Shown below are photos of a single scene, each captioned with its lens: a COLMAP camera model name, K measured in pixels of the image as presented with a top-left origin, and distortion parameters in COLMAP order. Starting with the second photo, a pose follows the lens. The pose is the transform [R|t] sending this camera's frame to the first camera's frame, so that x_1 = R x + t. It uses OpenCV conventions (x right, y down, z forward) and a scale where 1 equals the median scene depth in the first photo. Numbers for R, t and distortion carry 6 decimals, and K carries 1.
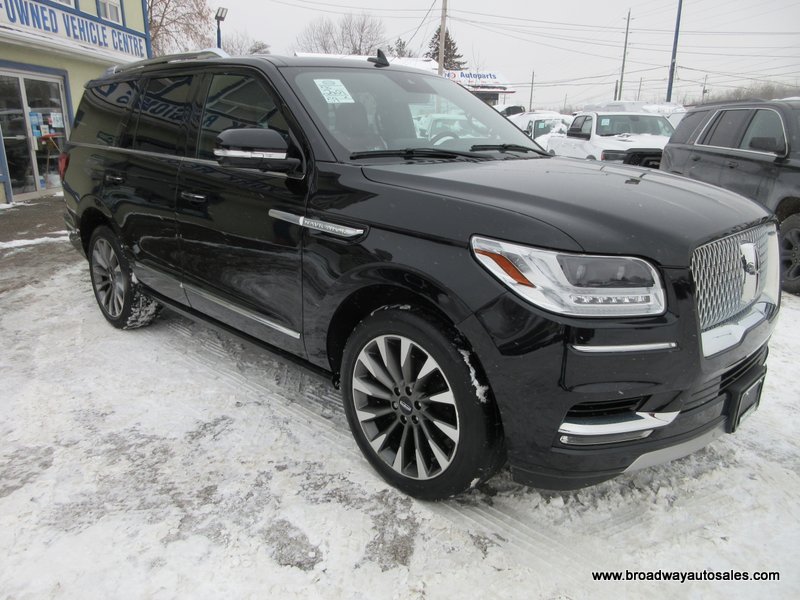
lens RADIAL K [[604.9, 0, 400.6], [0, 604.9, 292.5], [0, 0, 1]] dist [0.013143, 0.003579]
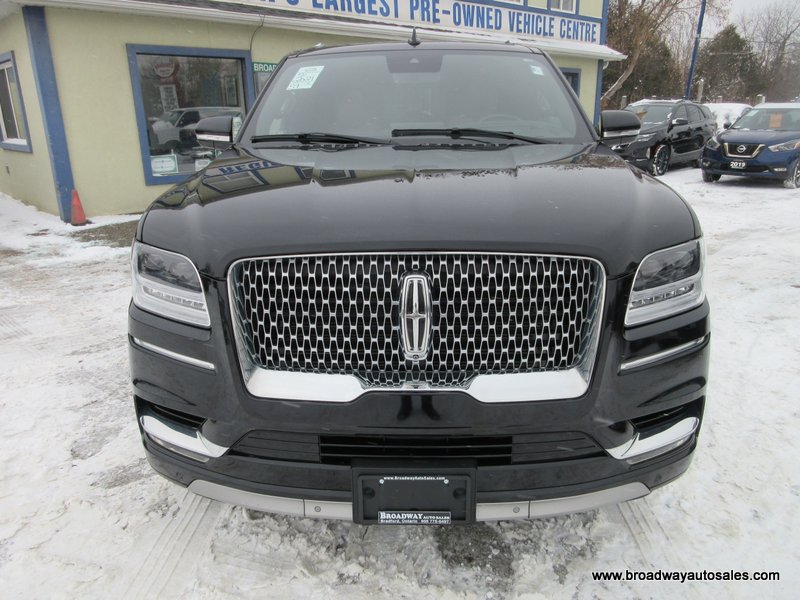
lens RADIAL K [[604.9, 0, 400.3], [0, 604.9, 301.1], [0, 0, 1]] dist [0.013143, 0.003579]
pose [[0.685212, 0.203729, -0.699270, 0.190641], [-0.177630, 0.977837, 0.110829, -0.023180], [0.706351, 0.048270, 0.706214, 0.091660]]
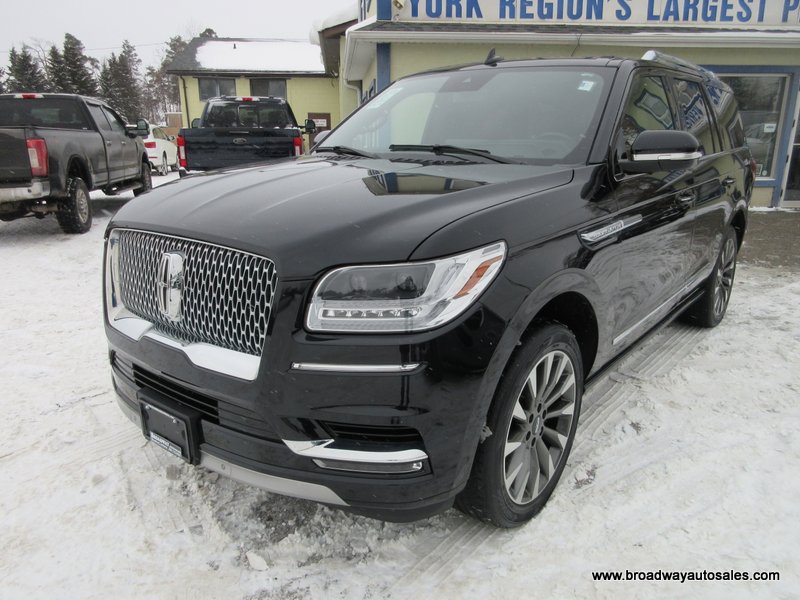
lens RADIAL K [[604.9, 0, 400.0], [0, 604.9, 300.3], [0, 0, 1]] dist [0.013143, 0.003579]
pose [[0.109008, 0.262729, -0.958692, 0.269026], [-0.264557, 0.937324, 0.226791, -0.056207], [0.958189, 0.228906, 0.171683, 0.216276]]
